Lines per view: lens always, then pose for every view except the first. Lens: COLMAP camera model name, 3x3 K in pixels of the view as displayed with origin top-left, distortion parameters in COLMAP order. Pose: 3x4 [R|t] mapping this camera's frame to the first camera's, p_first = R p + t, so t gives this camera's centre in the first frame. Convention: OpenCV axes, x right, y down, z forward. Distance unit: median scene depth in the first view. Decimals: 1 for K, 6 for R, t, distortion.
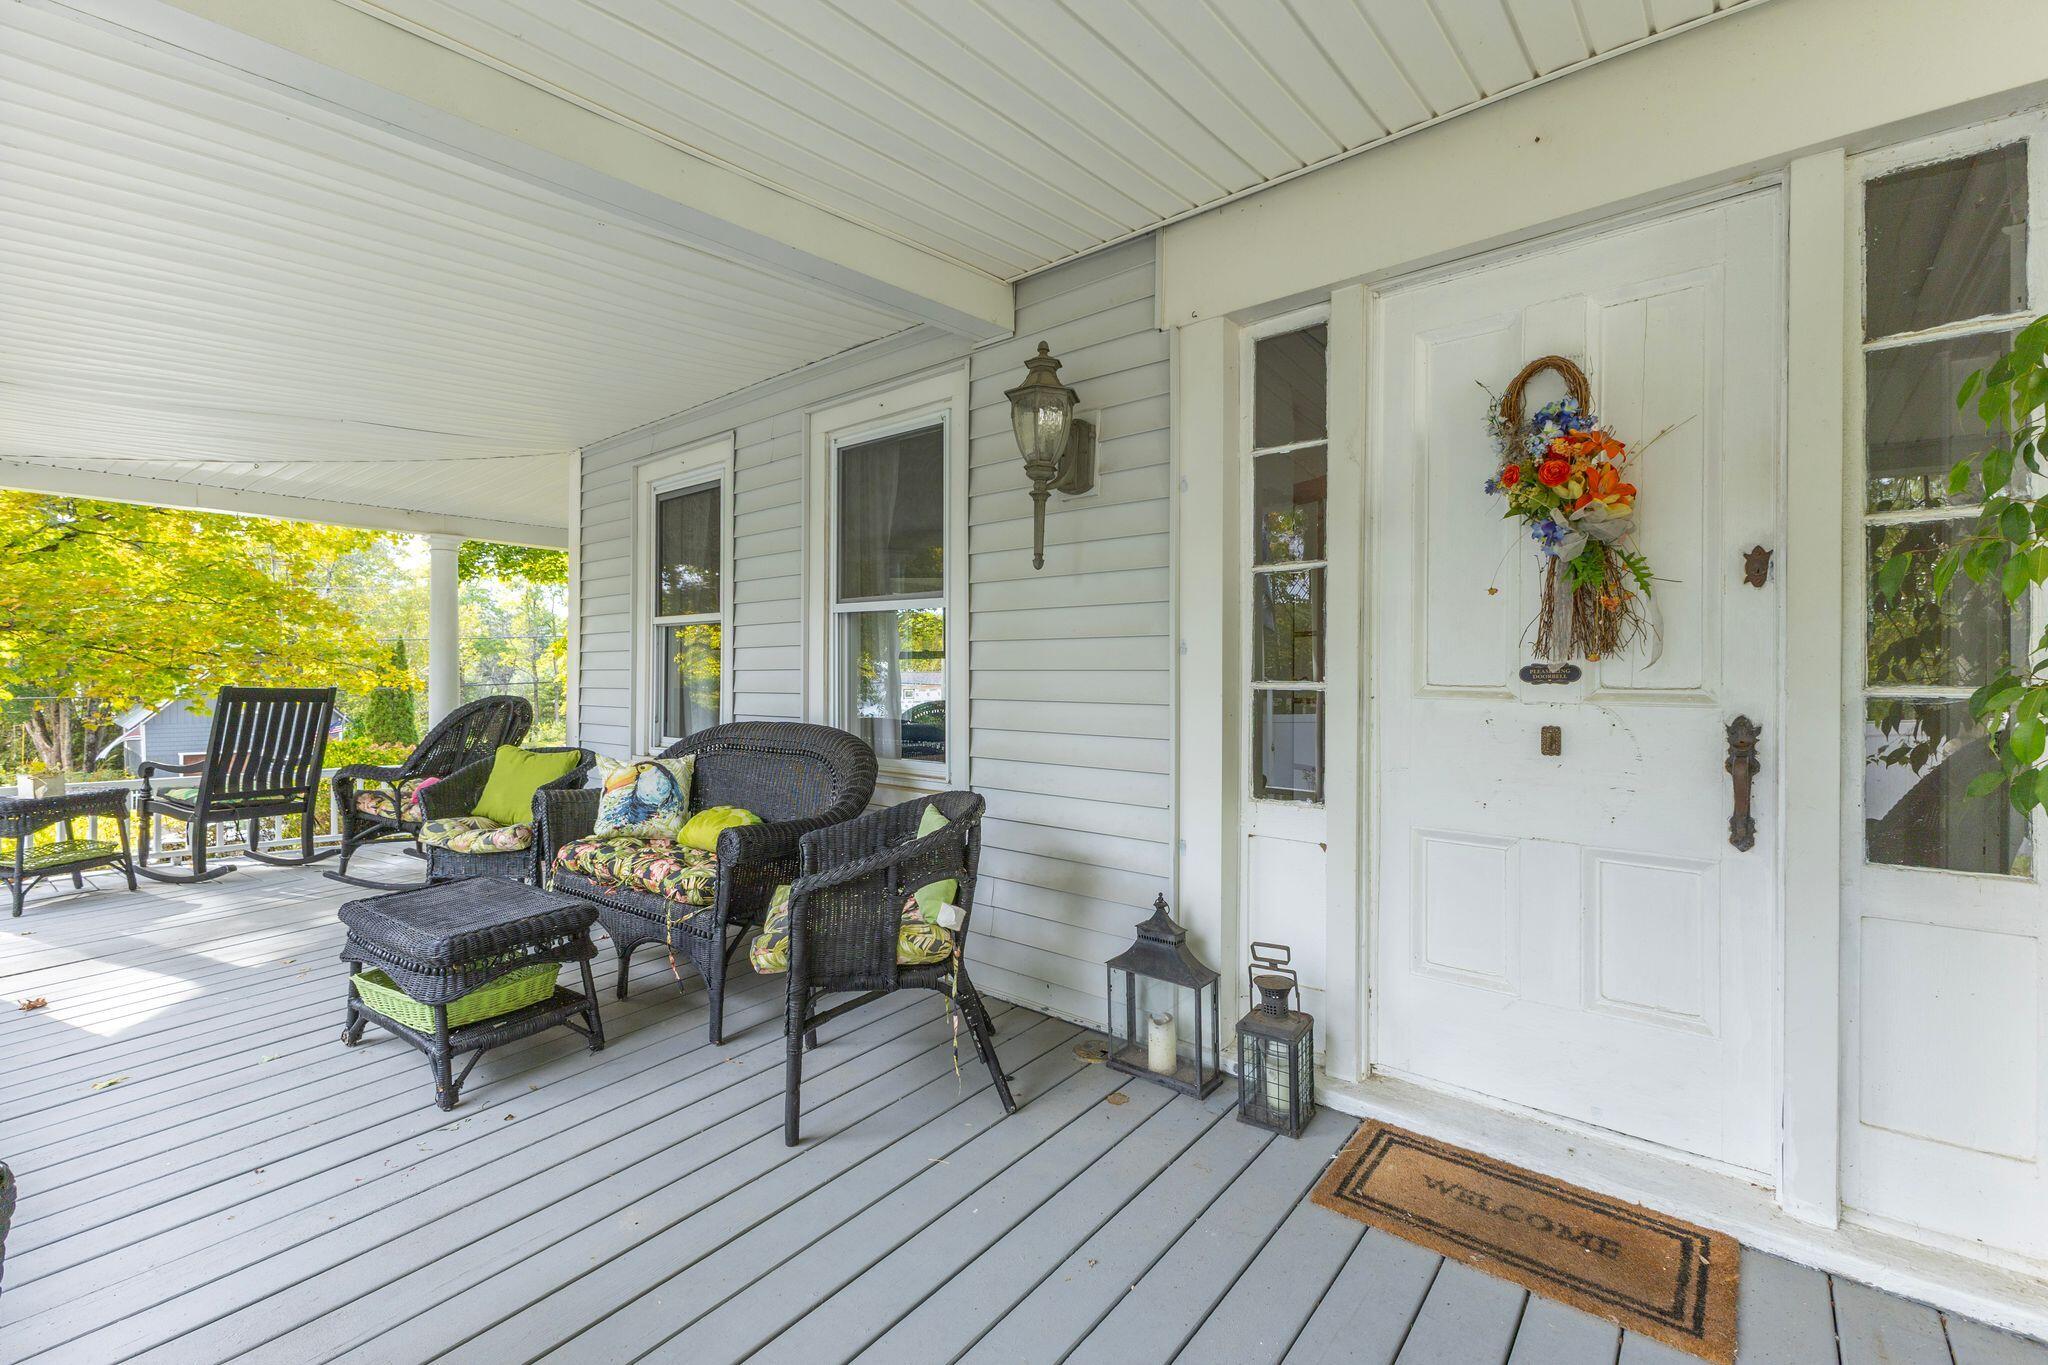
lens RADIAL K [[844.6, 0, 1027.3], [0, 844.6, 678.3], [0, 0, 1]] dist [0.001054, -0.000104]
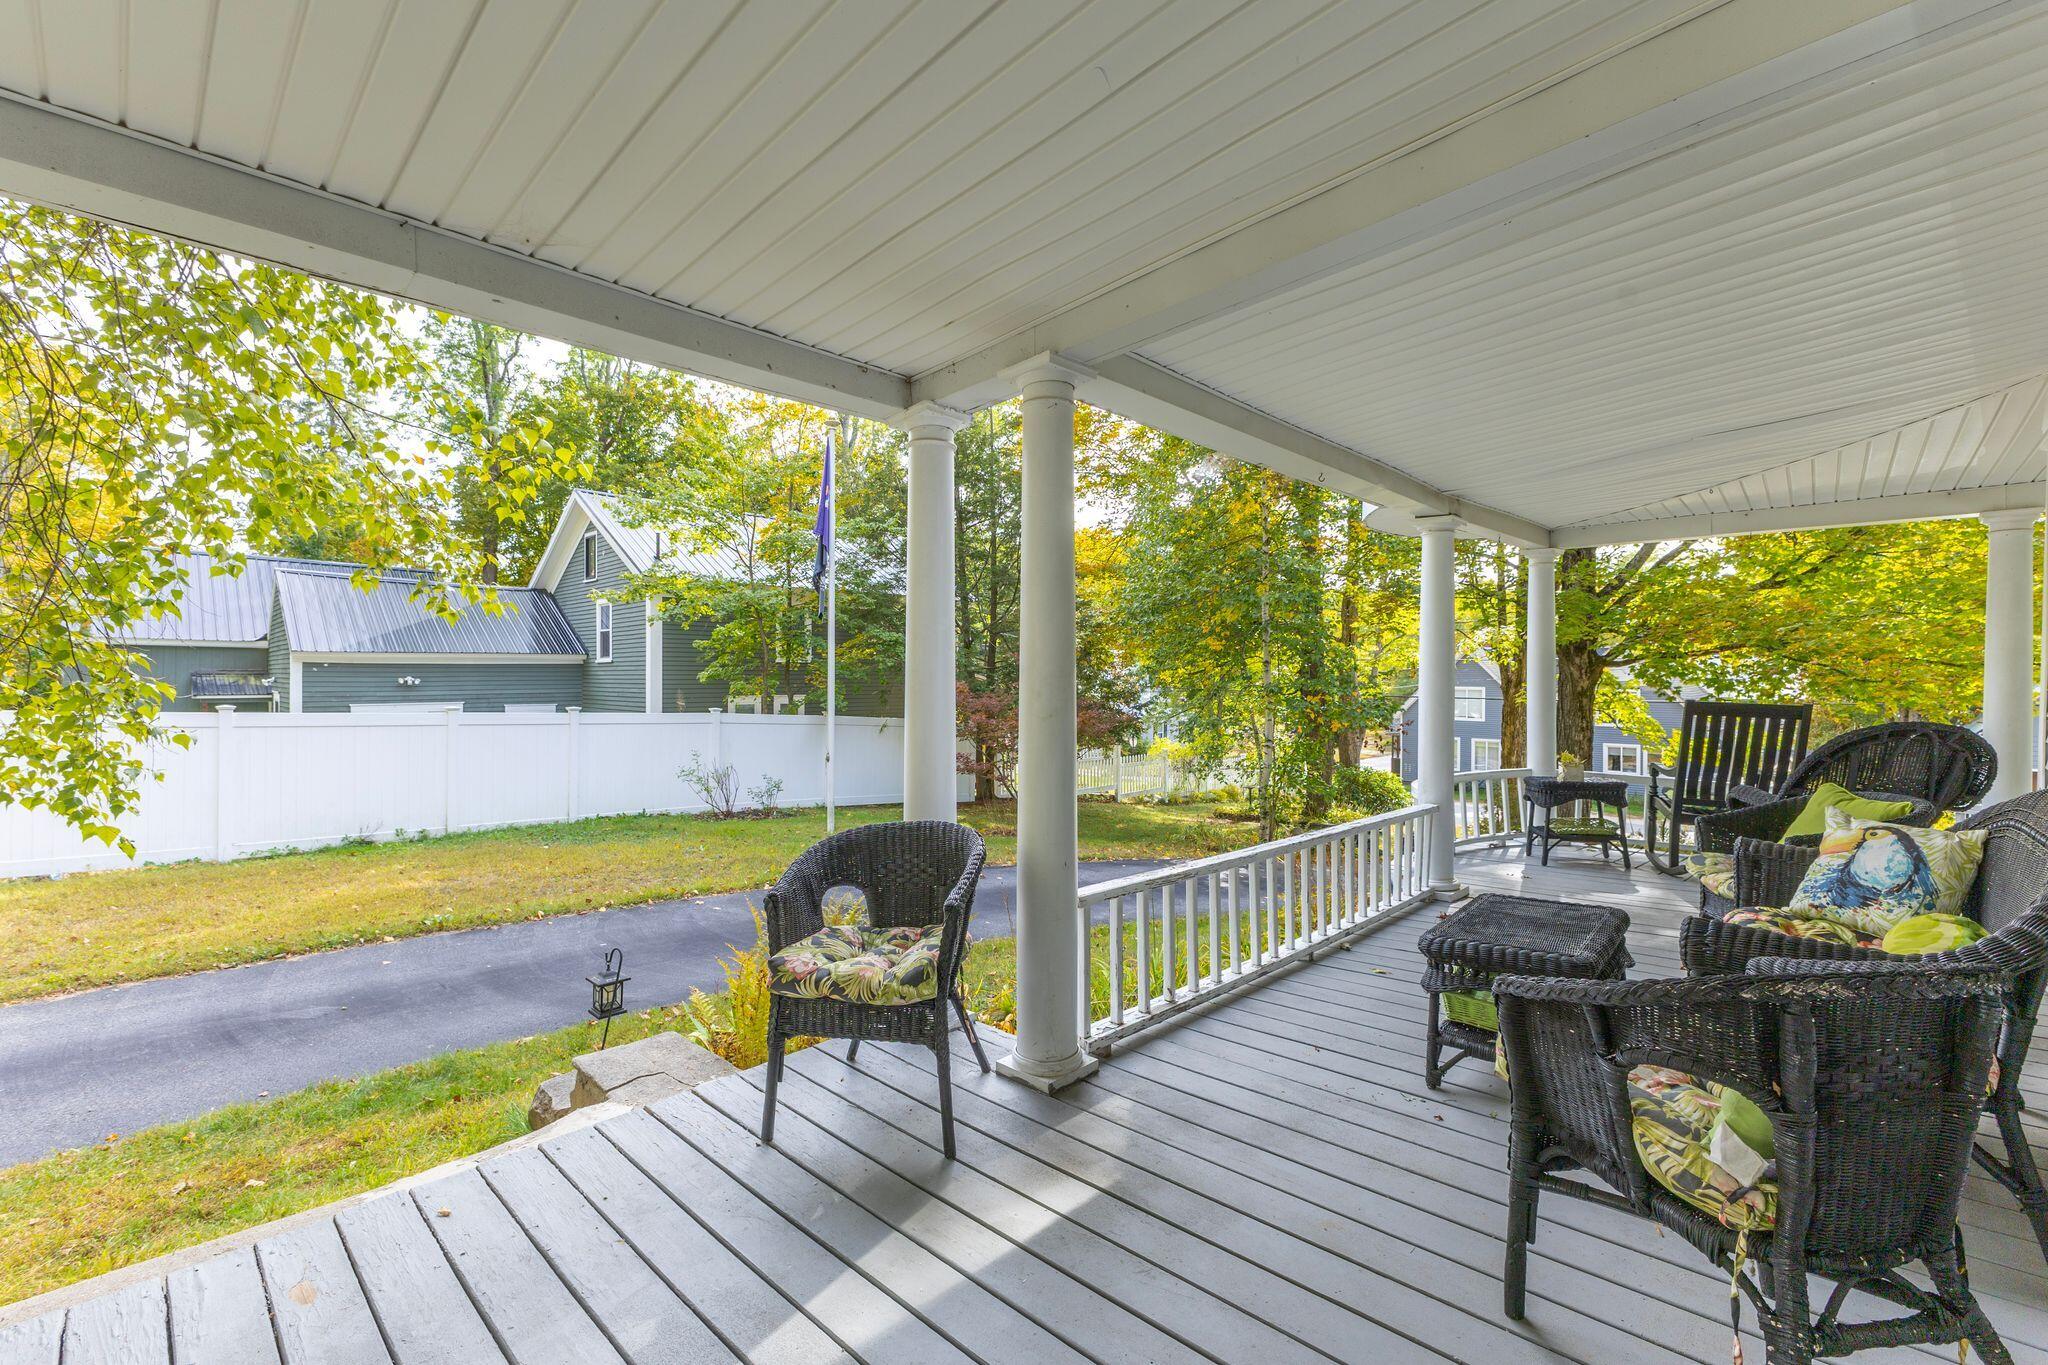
lens RADIAL K [[844.6, 0, 1025.9], [0, 844.6, 685.7], [0, 0, 1]] dist [0.001054, -0.000104]
pose [[-0.104652, 0.003498, -0.994503, 0.319409], [0.000699, 0.999994, 0.003443, -0.020505], [0.994509, -0.000334, -0.104654, 0.370706]]
